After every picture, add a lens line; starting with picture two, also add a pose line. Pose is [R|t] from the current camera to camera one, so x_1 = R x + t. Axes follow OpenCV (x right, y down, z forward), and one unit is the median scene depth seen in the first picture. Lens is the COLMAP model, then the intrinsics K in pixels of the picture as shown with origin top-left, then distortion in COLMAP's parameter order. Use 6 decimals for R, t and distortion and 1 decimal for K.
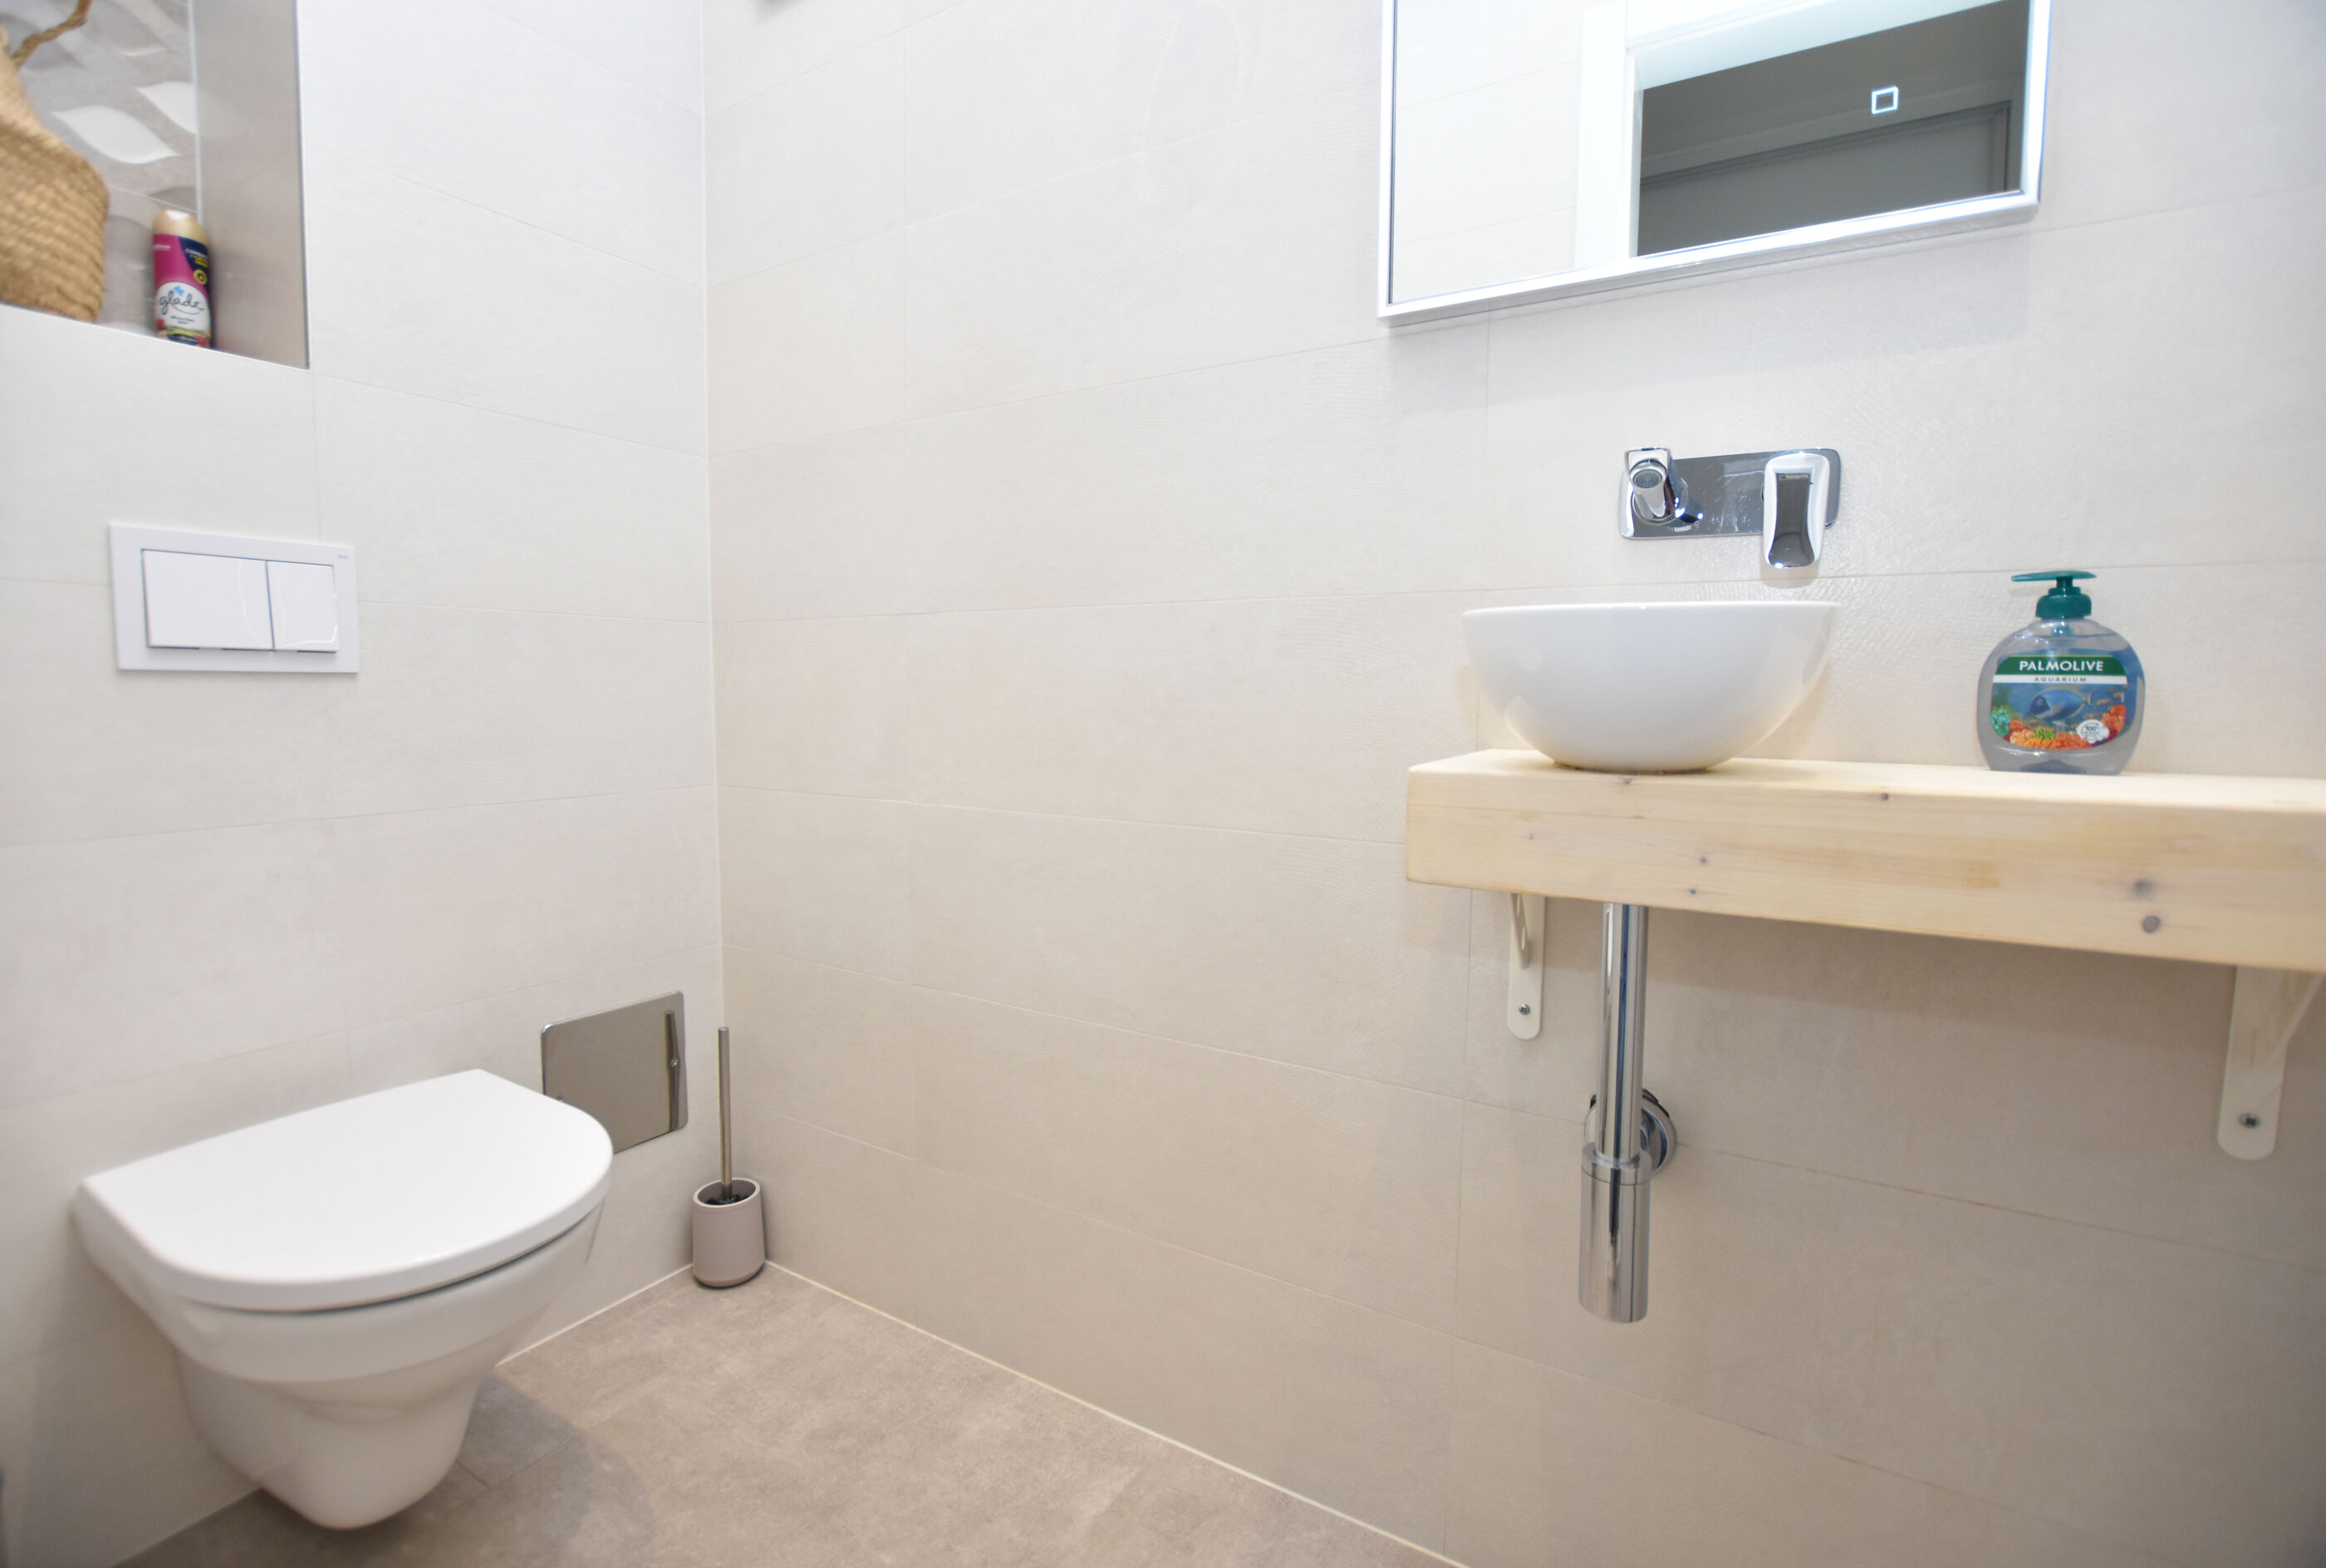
lens RADIAL K [[1032.7, 0, 1133.1], [0, 1032.7, 782.0], [0, 0, 1]] dist [-0.039744, 0.008605]
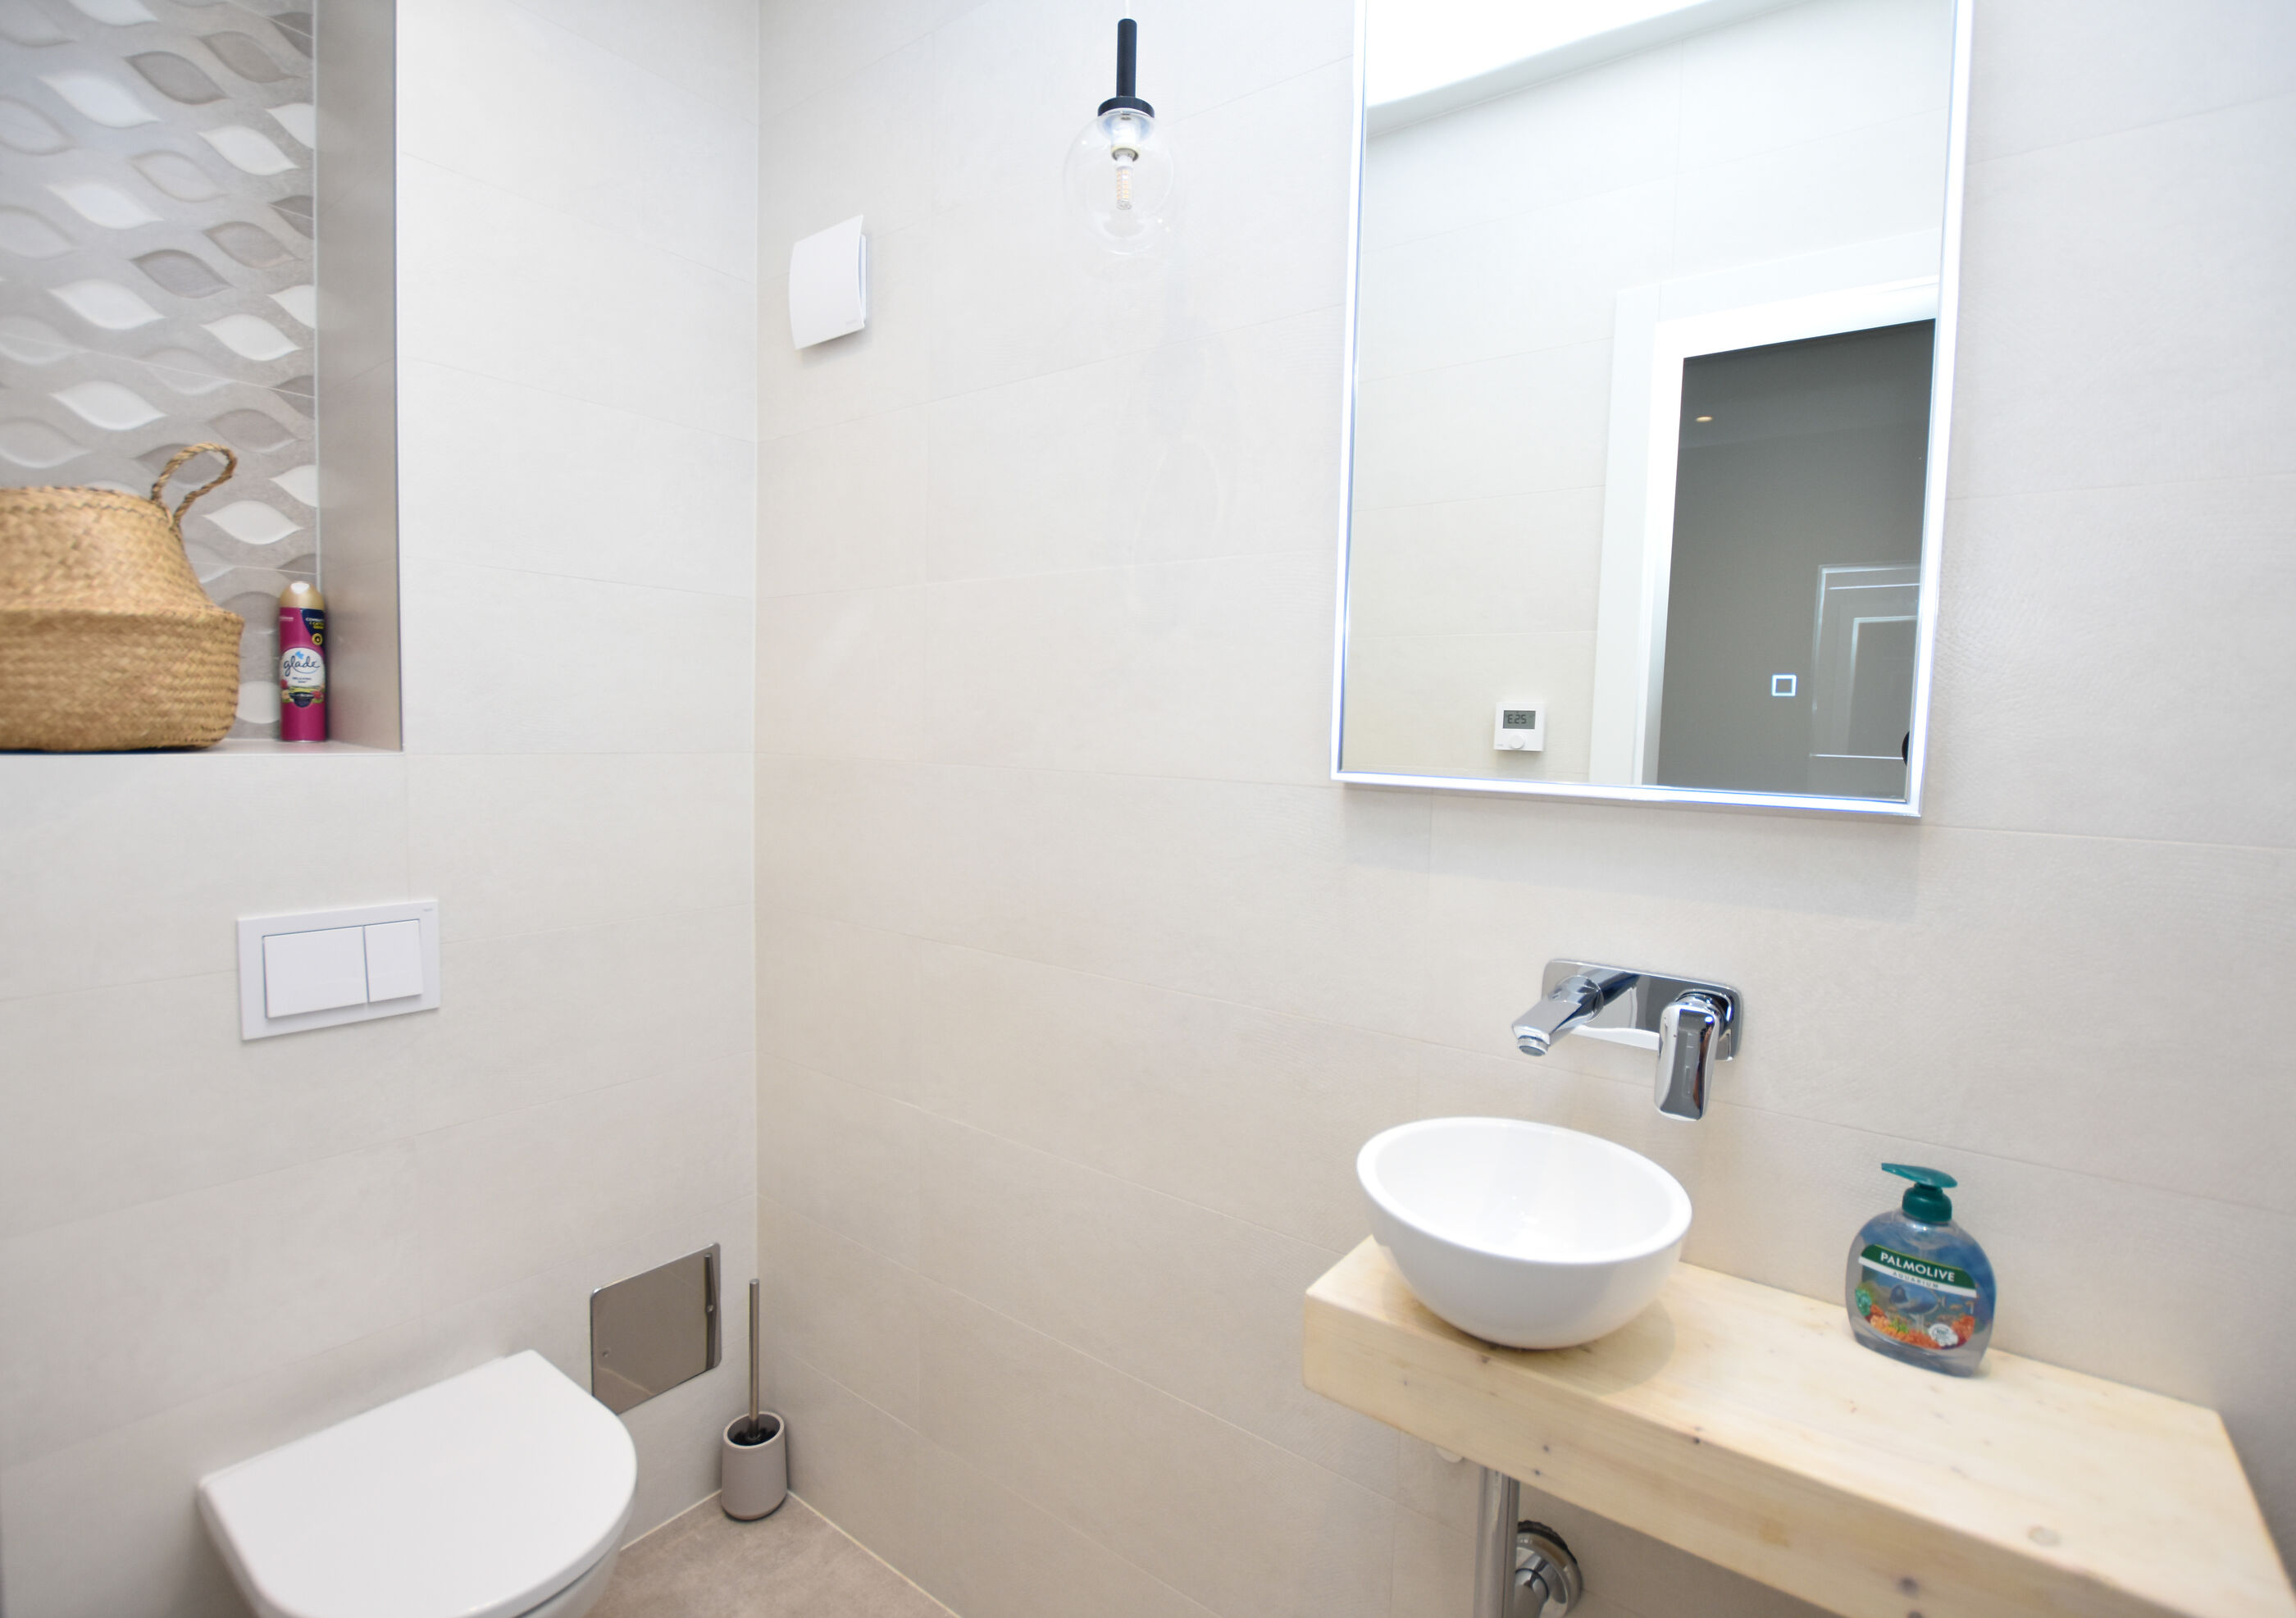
lens RADIAL K [[1063.2, 0, 1123.5], [0, 1063.2, 807.5], [0, 0, 1]] dist [-0.028335, 0.001696]
pose [[0.995258, 0.024724, -0.094077, 0.103898], [-0.025892, 0.999602, -0.011214, -0.327516], [0.093762, 0.013597, 0.995502, -0.105133]]
